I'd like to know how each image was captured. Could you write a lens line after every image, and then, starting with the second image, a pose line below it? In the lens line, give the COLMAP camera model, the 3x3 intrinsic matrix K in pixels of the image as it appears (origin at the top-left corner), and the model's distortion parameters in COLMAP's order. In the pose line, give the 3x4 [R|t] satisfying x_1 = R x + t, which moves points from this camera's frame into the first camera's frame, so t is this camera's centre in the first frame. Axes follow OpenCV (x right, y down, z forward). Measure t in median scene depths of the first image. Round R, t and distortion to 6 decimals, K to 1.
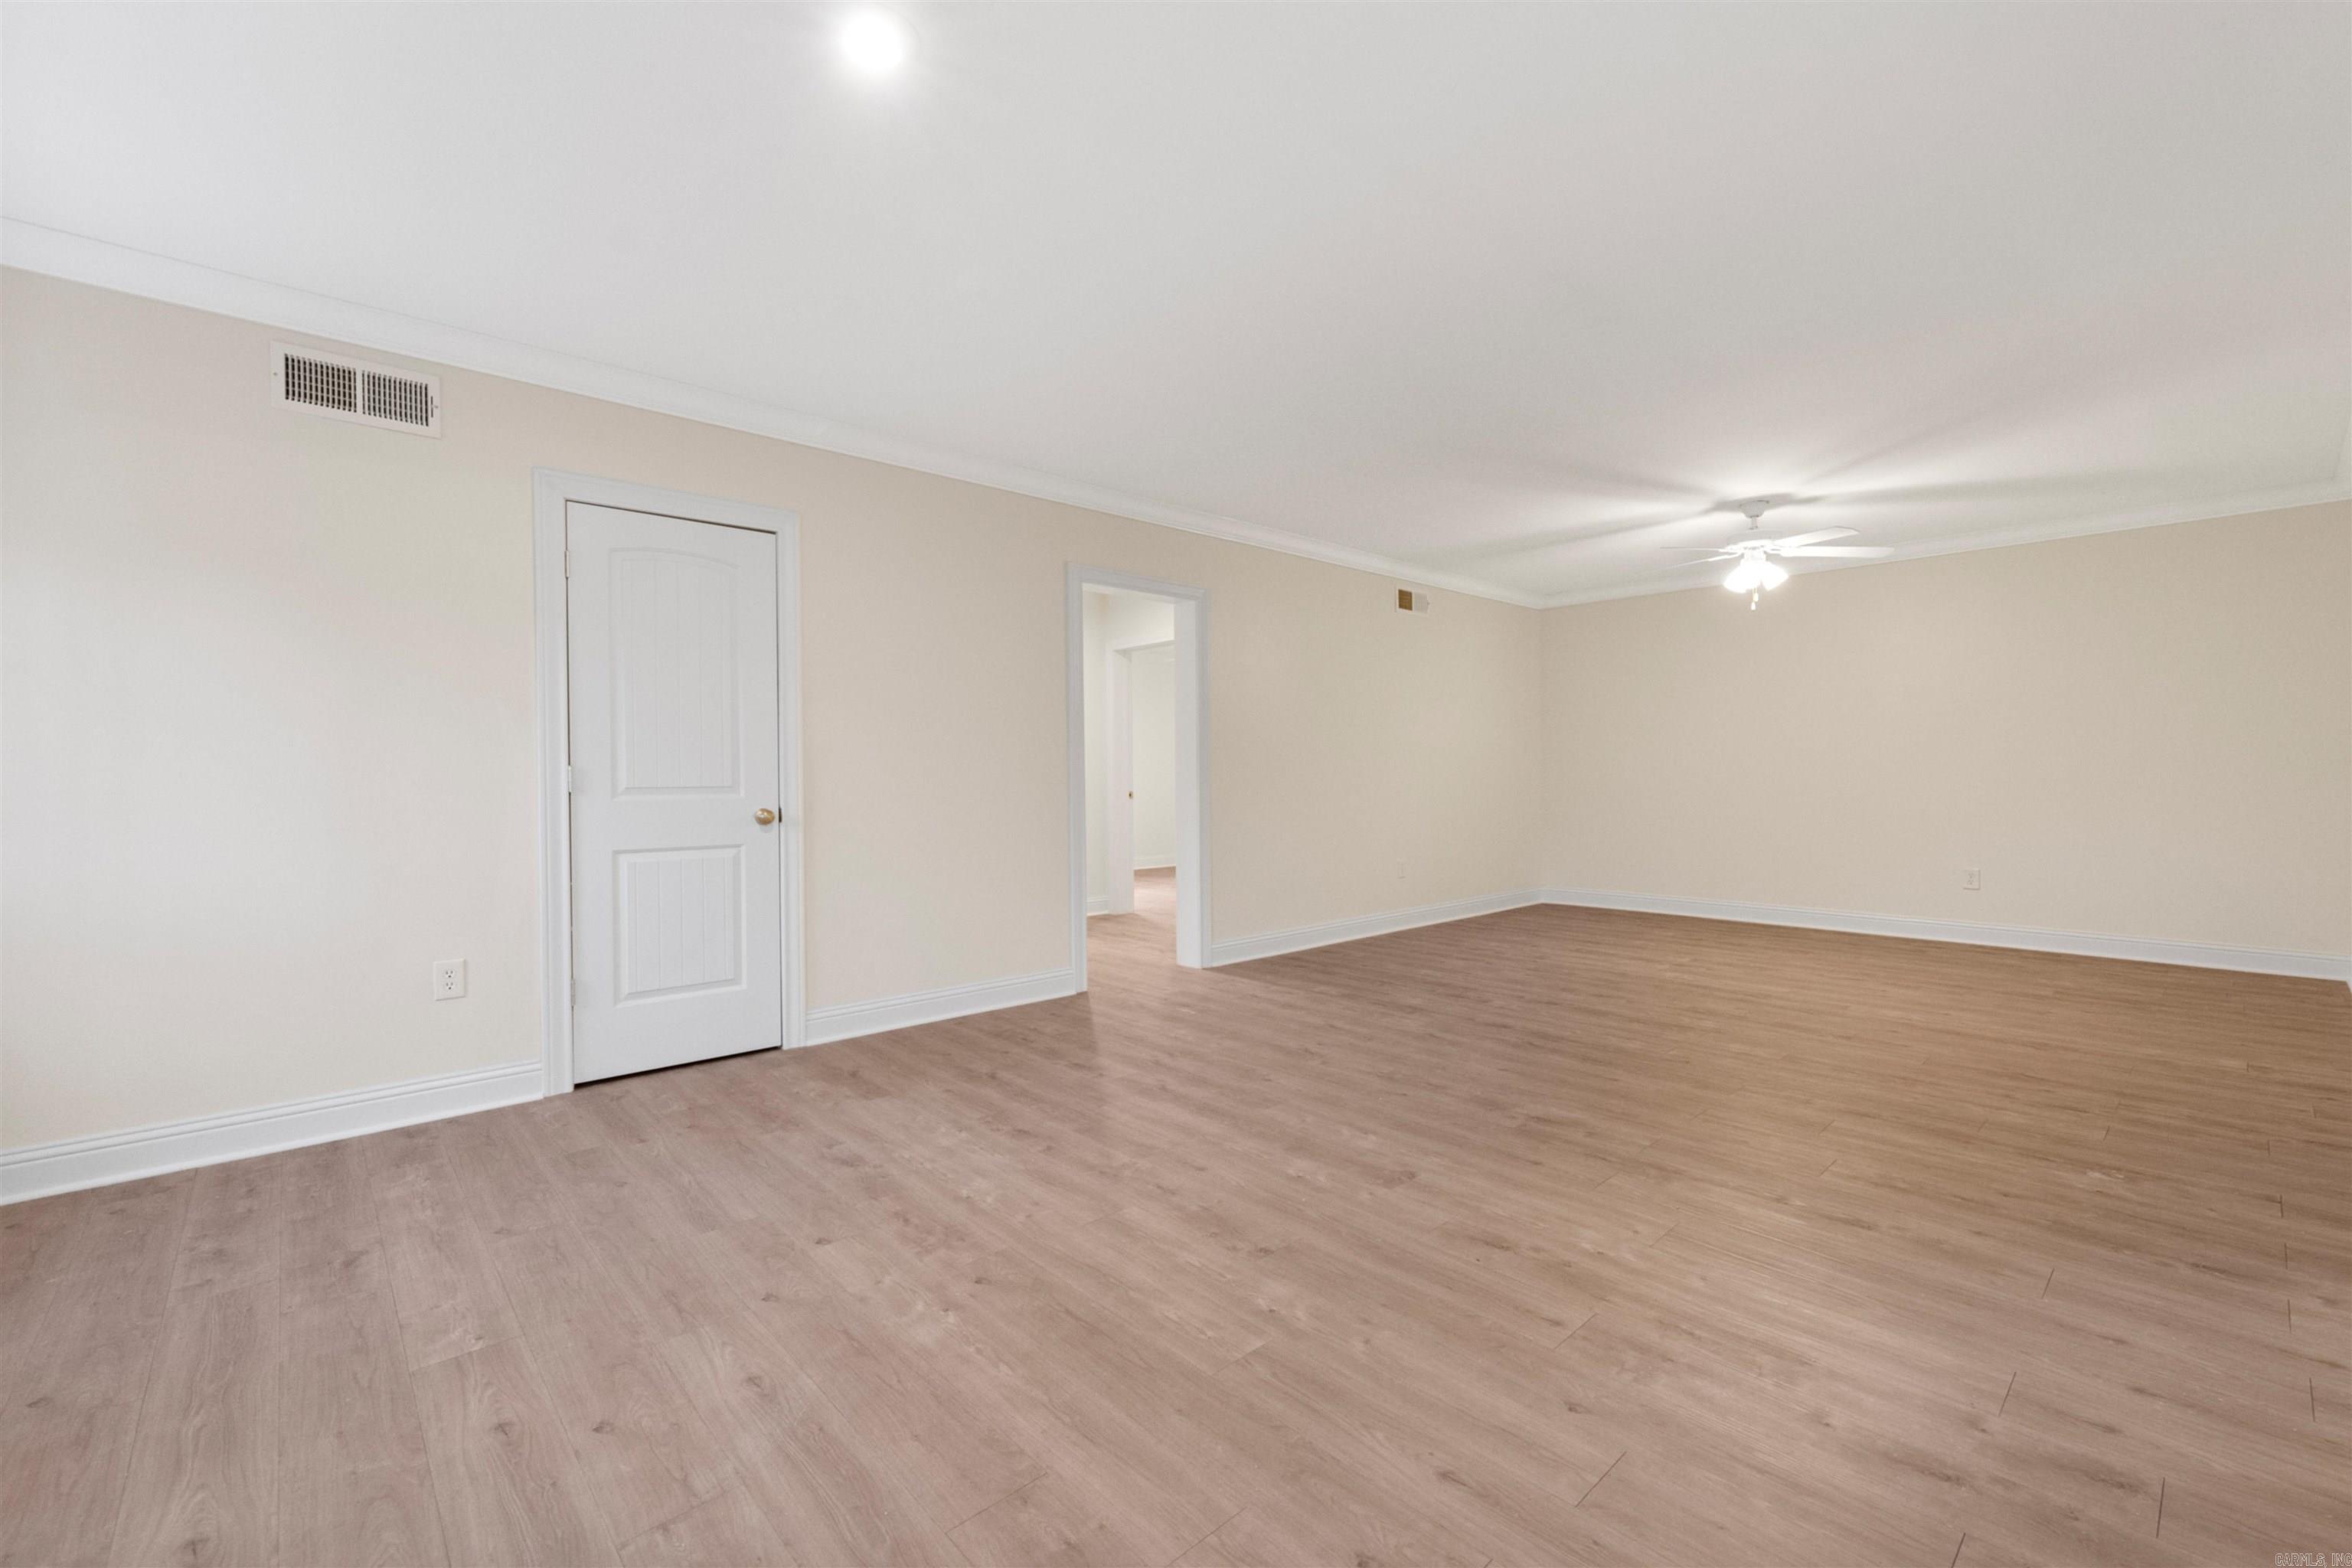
lens RADIAL K [[972.2, 0, 1184.7], [0, 972.2, 777.4], [0, 0, 1]] dist [0.001059, -0.003458]
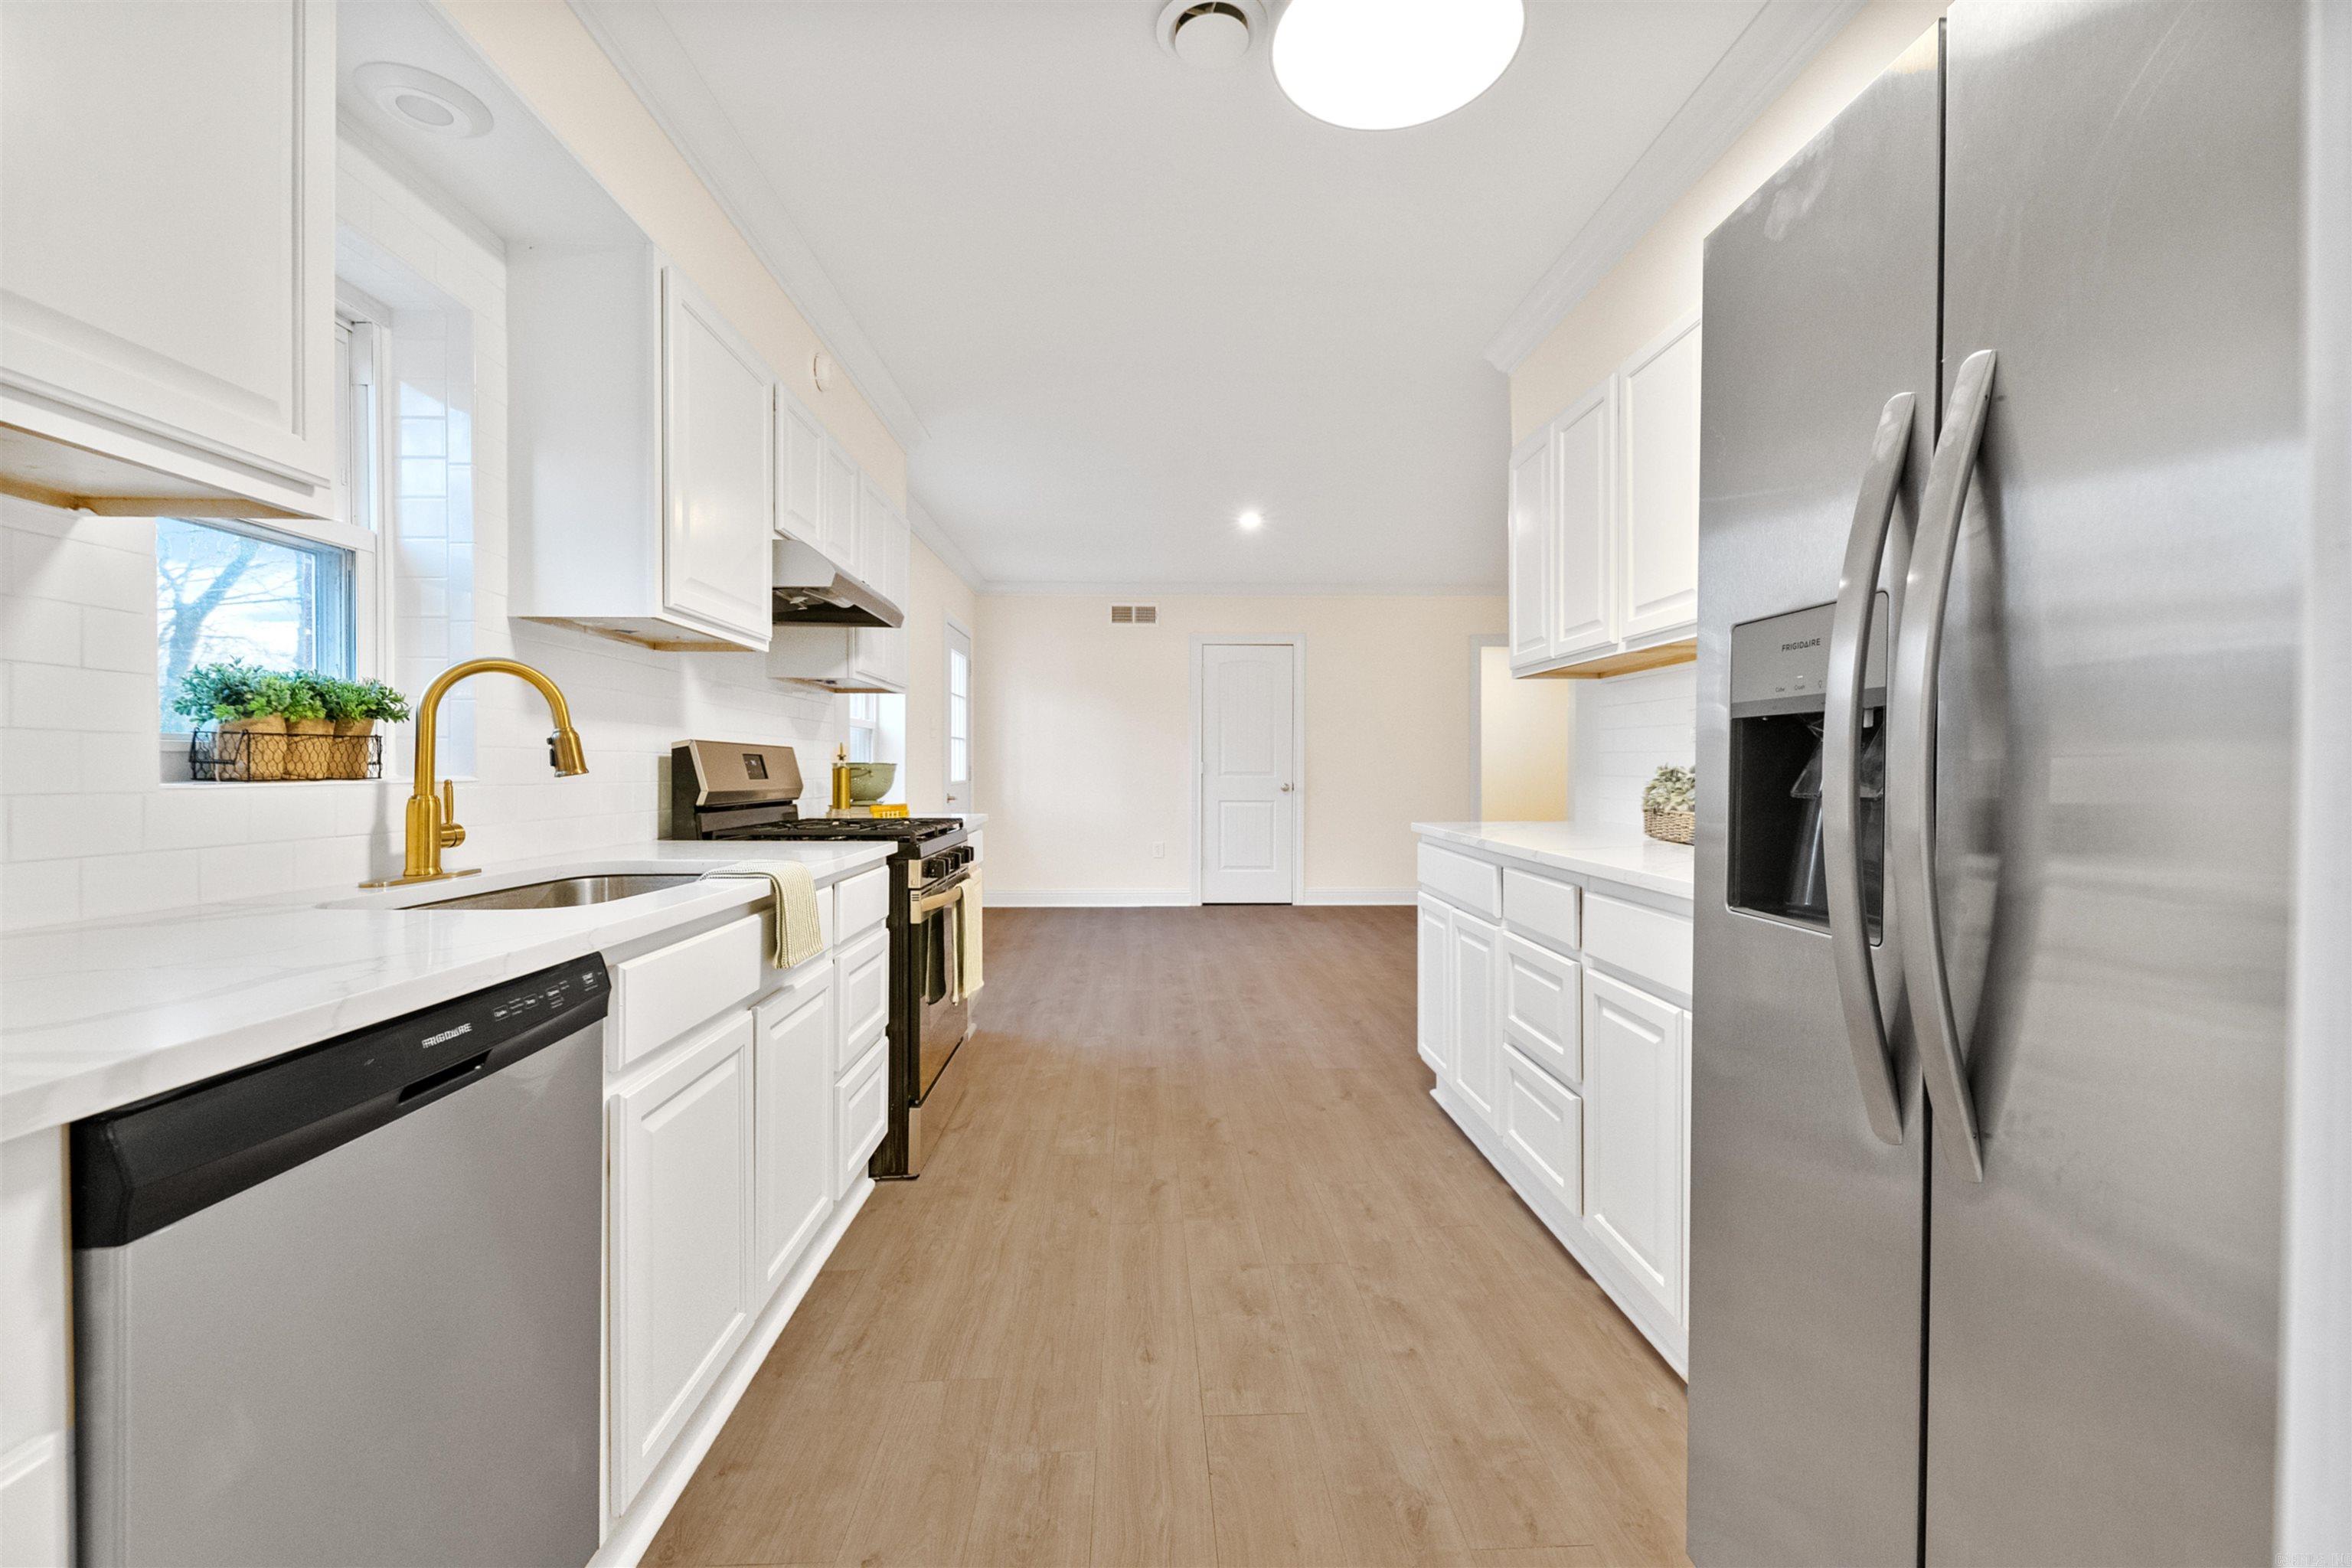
lens RADIAL K [[1016.3, 0, 1176.0], [0, 1016.3, 784.0], [0, 0, 1]] dist [-0.000305, -0.000249]
pose [[0.758697, 0.019820, -0.651142, 0.847135], [-0.008559, 0.999754, 0.020459, -0.008796], [0.651387, -0.009949, 0.758680, -0.819082]]
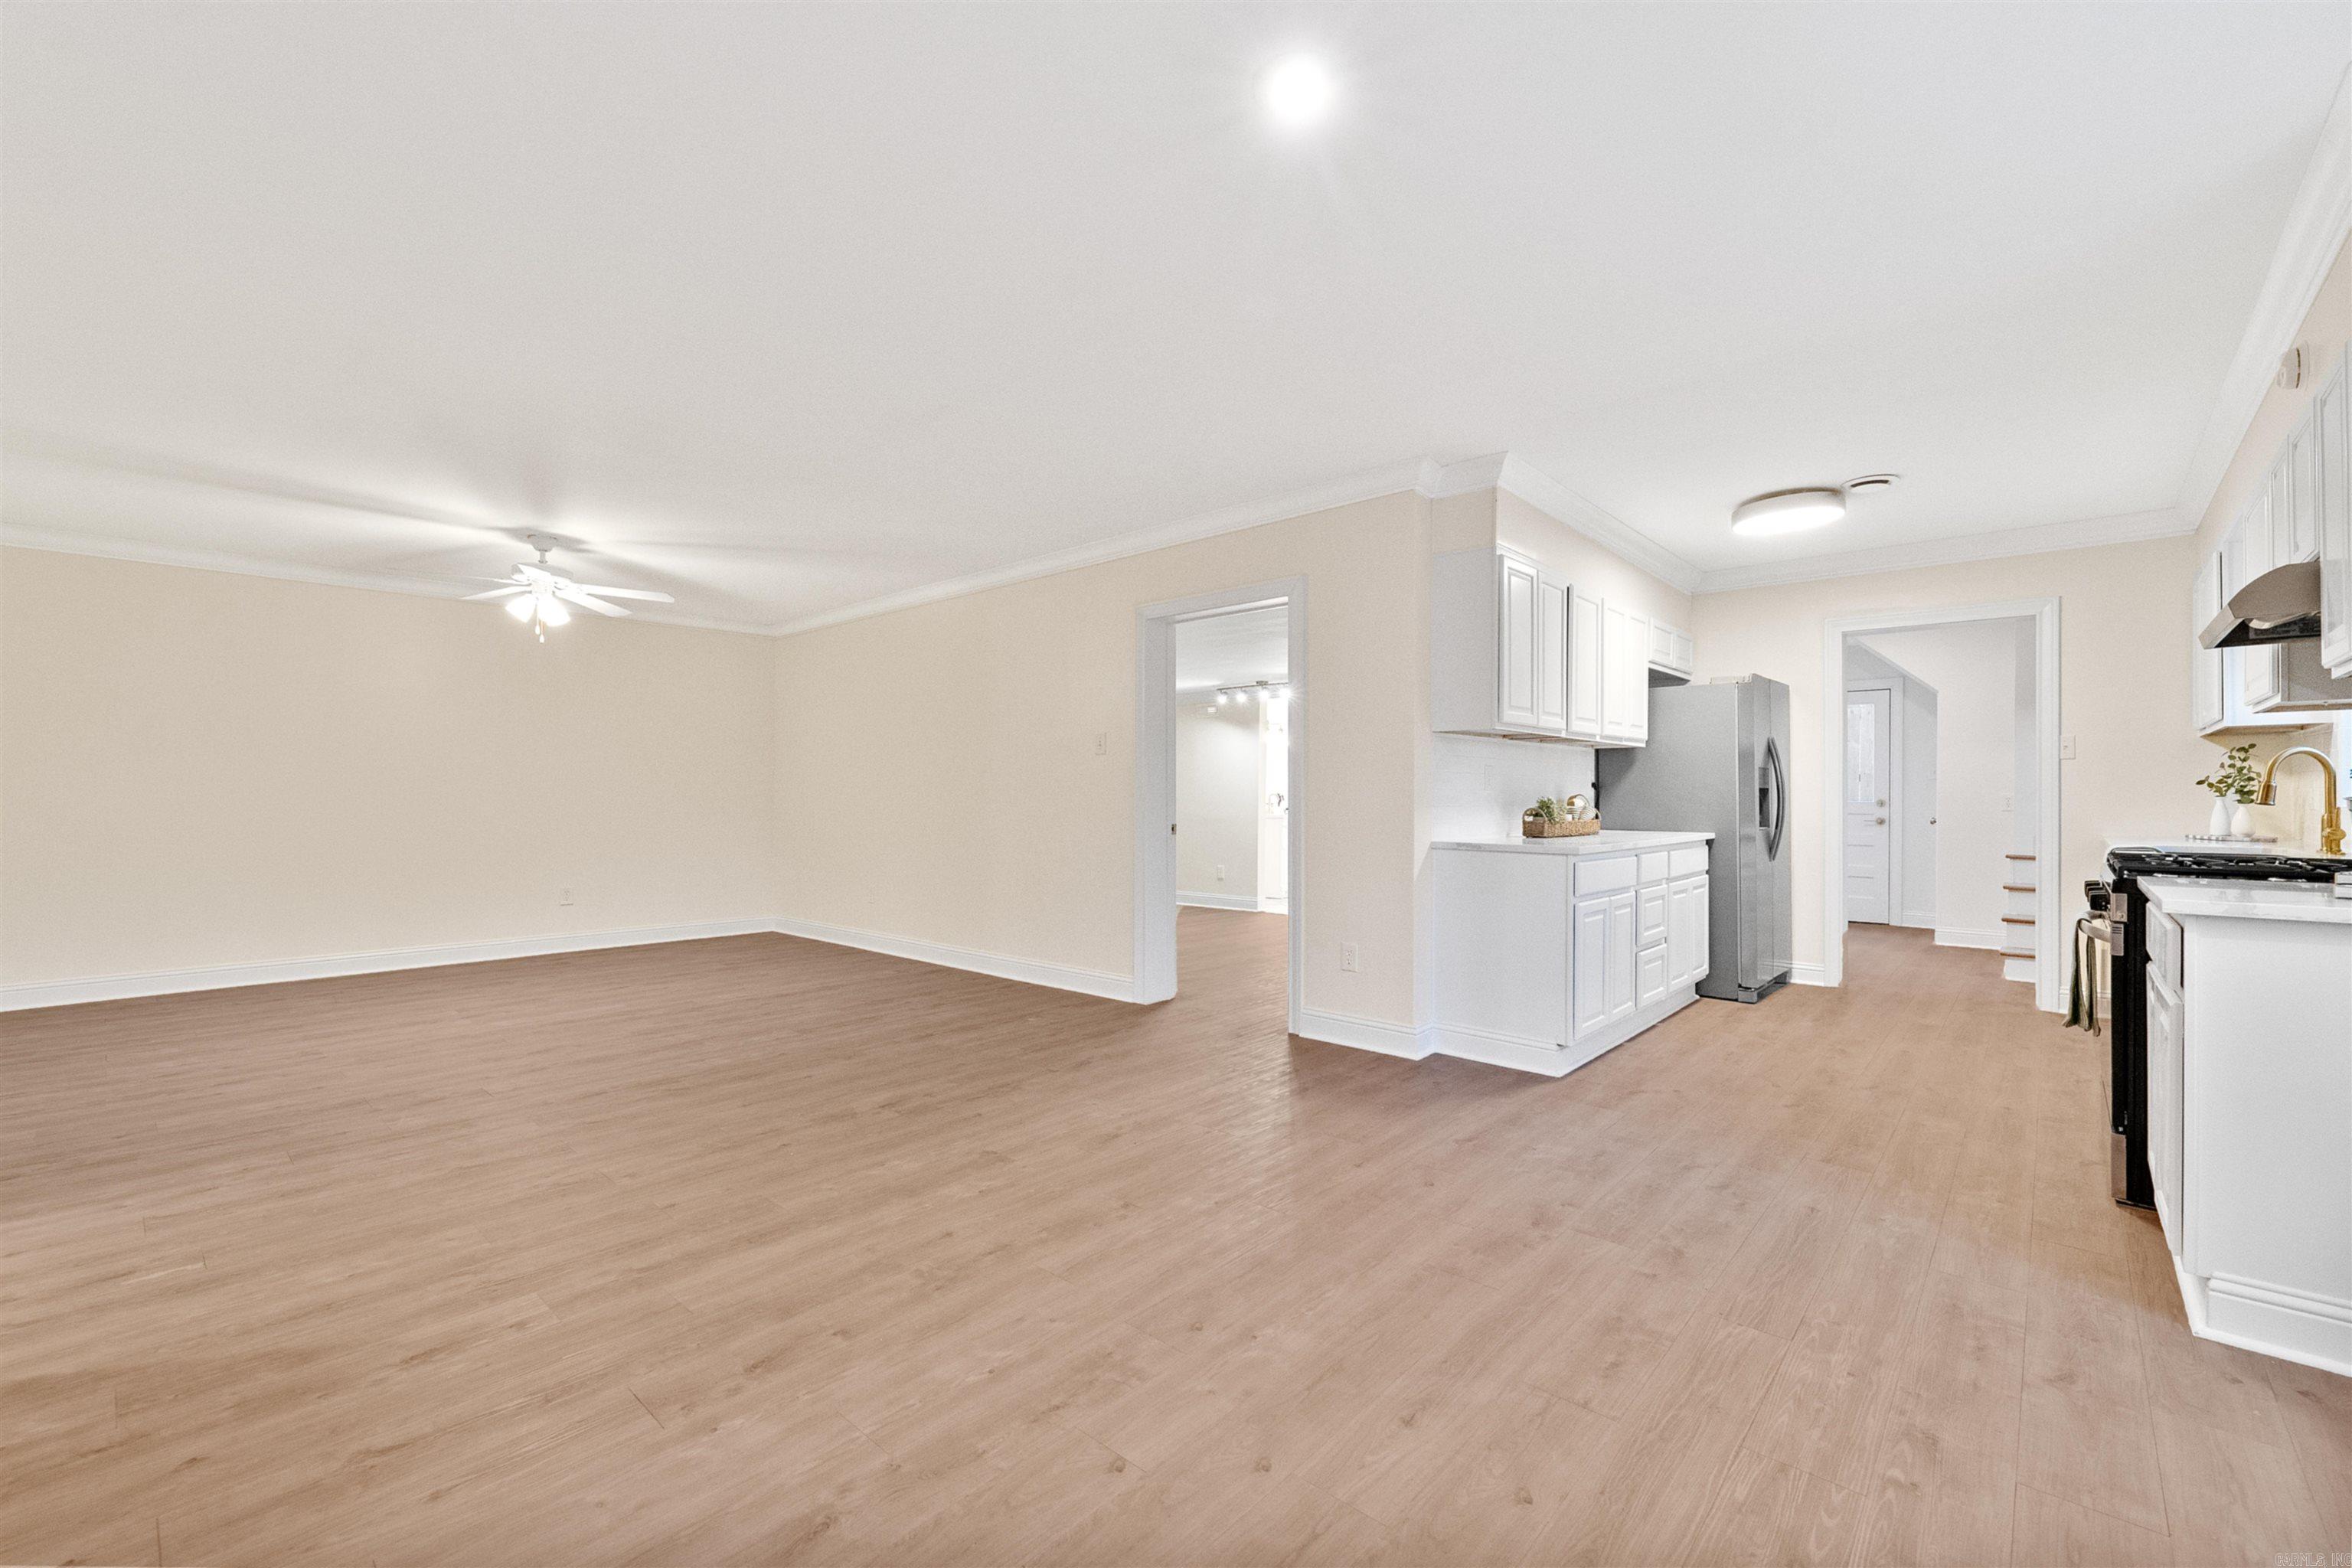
lens RADIAL K [[972.2, 0, 1184.7], [0, 972.2, 777.4], [0, 0, 1]] dist [0.001059, -0.003458]
pose [[-0.096315, 0.025139, 0.995033, -0.861745], [0.006443, 0.999676, -0.024632, -0.004552], [-0.995330, 0.004039, -0.096446, 0.801434]]
